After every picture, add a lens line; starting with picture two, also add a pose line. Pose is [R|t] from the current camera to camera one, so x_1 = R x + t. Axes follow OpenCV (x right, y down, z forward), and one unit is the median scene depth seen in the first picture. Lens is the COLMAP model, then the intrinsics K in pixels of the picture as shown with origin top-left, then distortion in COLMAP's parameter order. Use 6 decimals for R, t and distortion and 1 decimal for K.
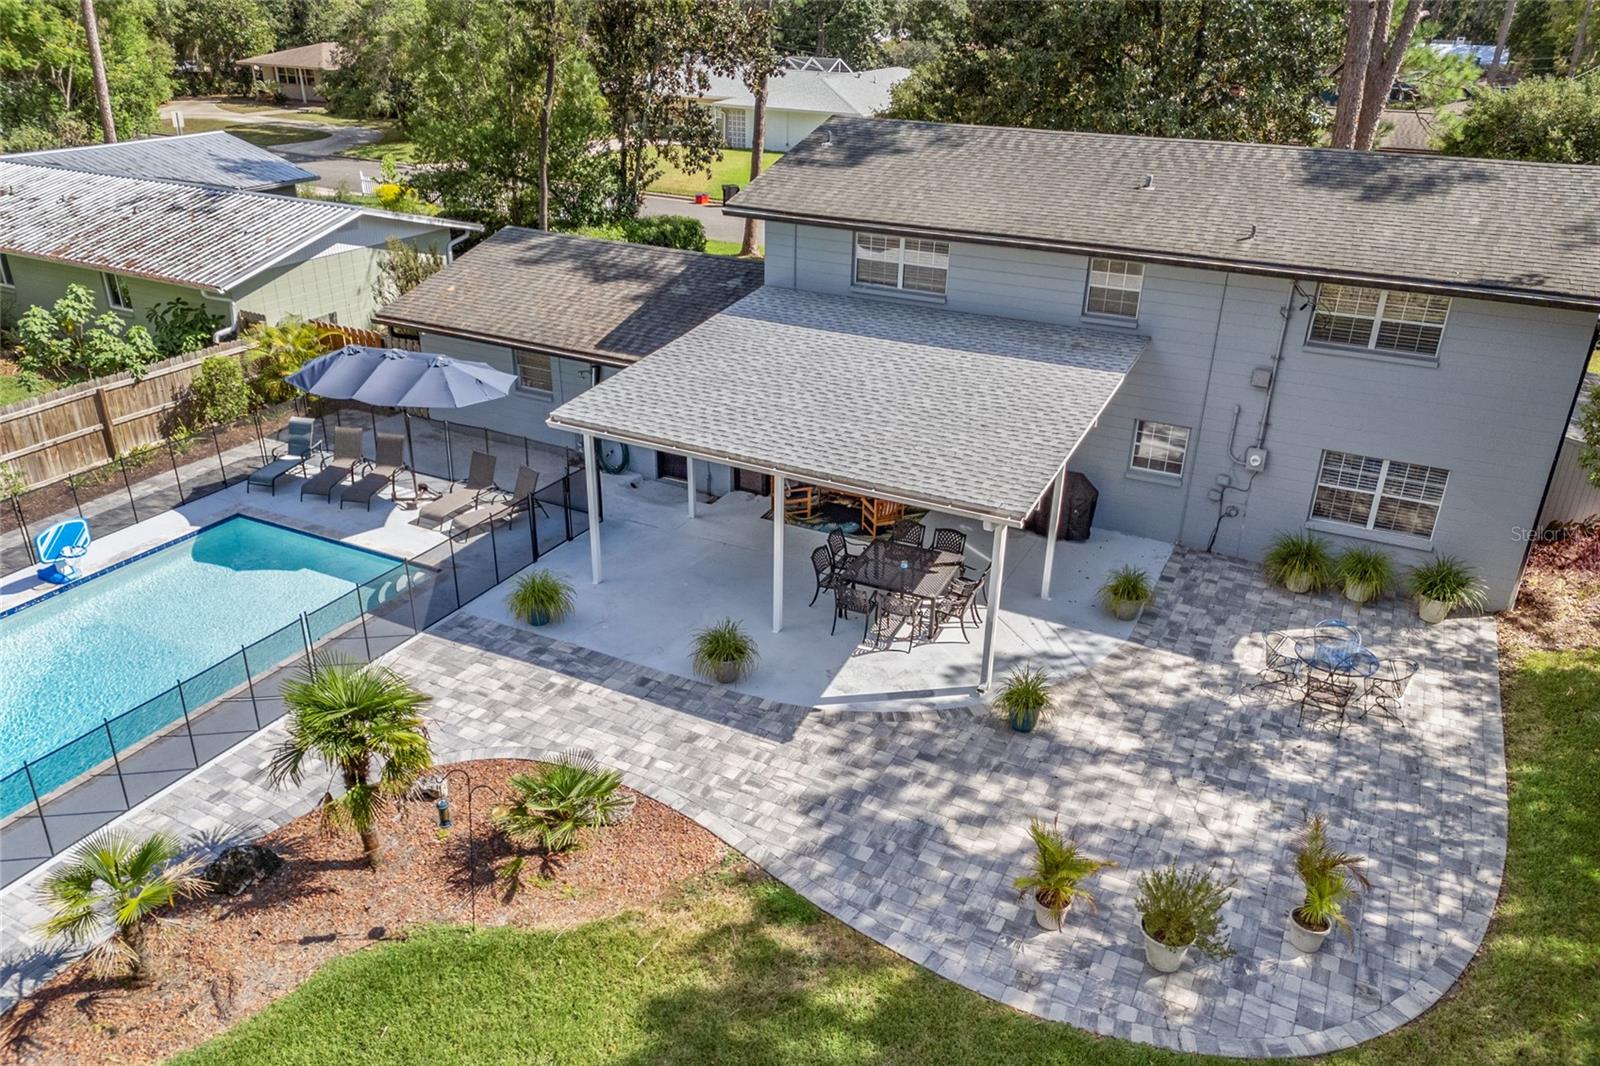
lens RADIAL K [[1181.7, 0, 802.3], [0, 1181.7, 524.4], [0, 0, 1]] dist [0.074409, -0.076507]
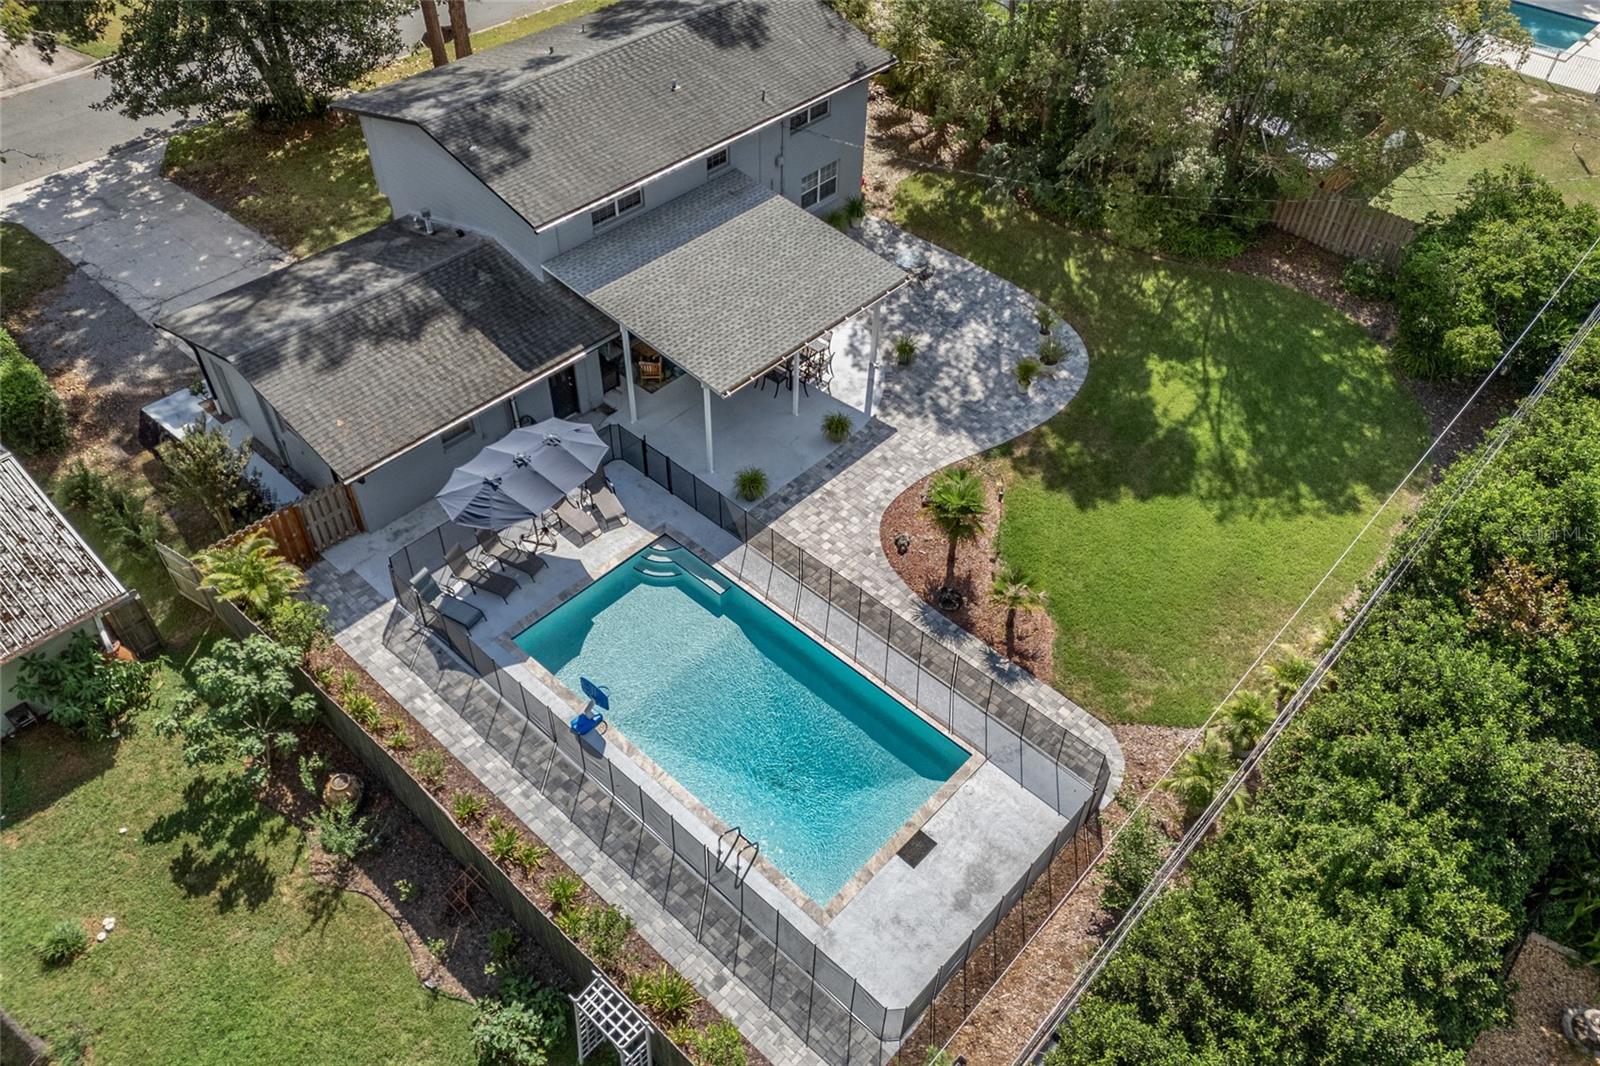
lens RADIAL K [[1171.9, 0, 803.2], [0, 1171.9, 557.6], [0, 0, 1]] dist [0.068252, -0.089829]
pose [[0.267780, -0.701590, 0.660352, -1.580533], [0.381891, 0.706533, 0.595794, -0.955288], [-0.884564, 0.092641, 0.457126, 0.200650]]
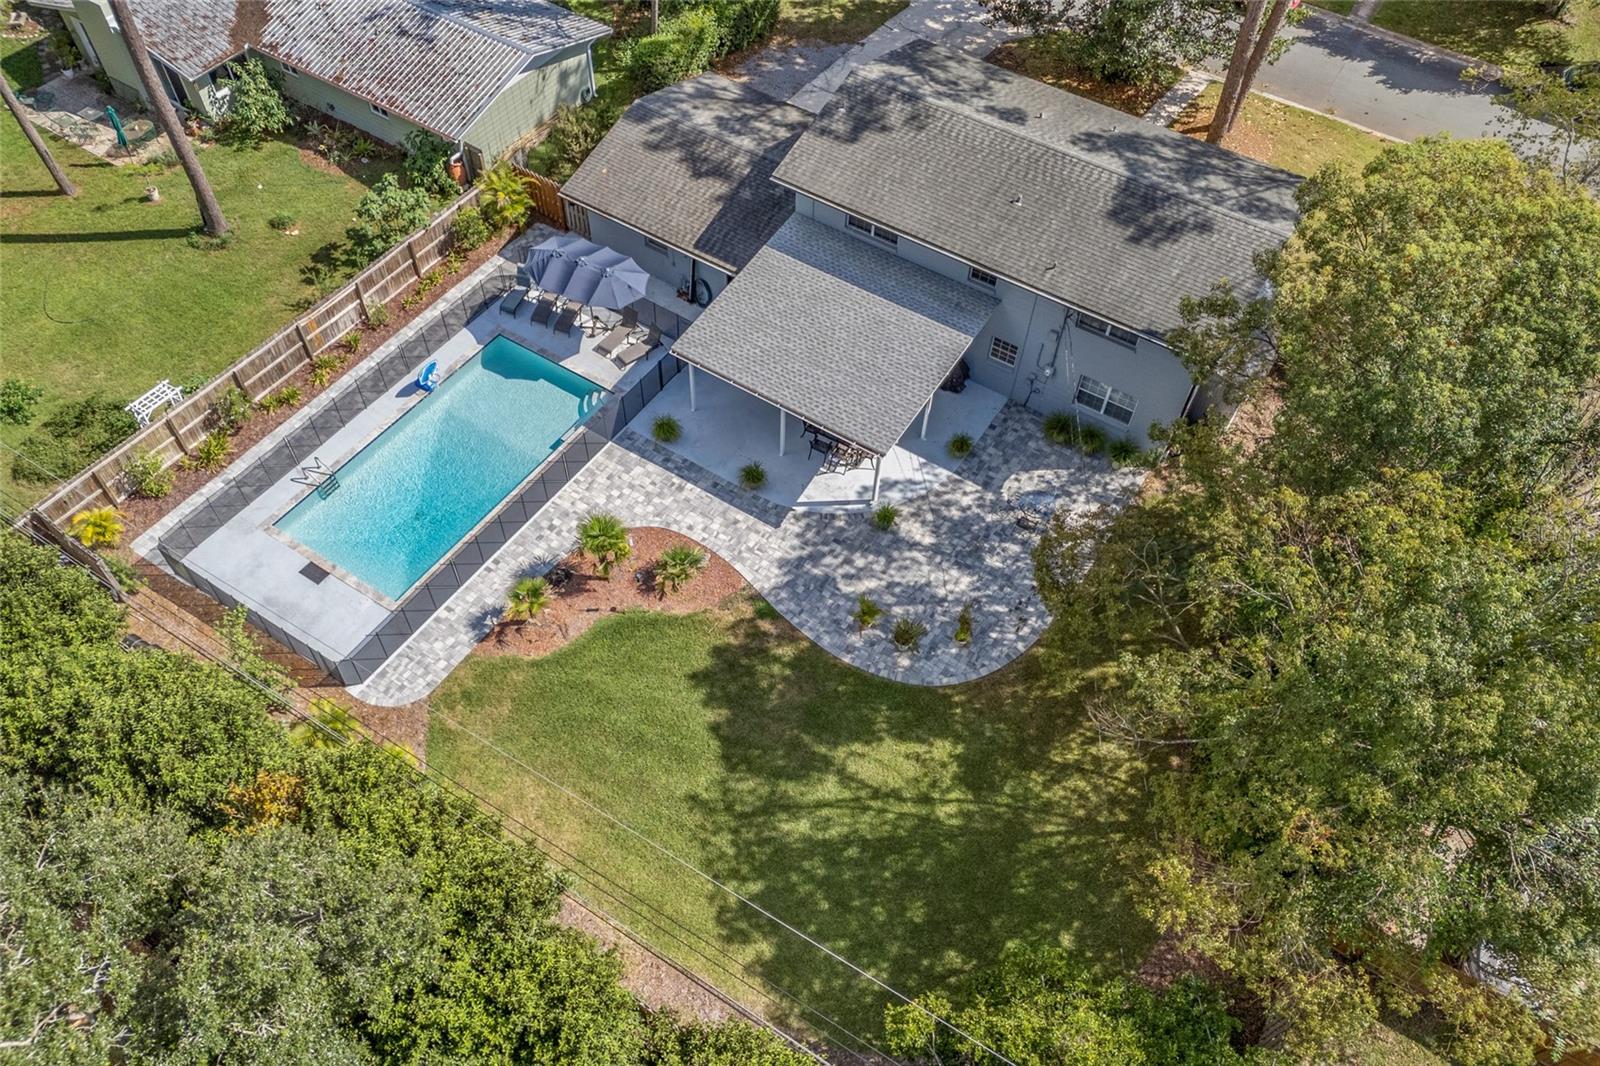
lens RADIAL K [[1171.9, 0, 803.2], [0, 1171.9, 557.6], [0, 0, 1]] dist [0.068252, -0.089829]
pose [[0.994721, 0.086598, -0.055056, 0.159662], [-0.049418, 0.874455, 0.482583, -0.826146], [0.089934, -0.477314, 0.874118, -0.949454]]
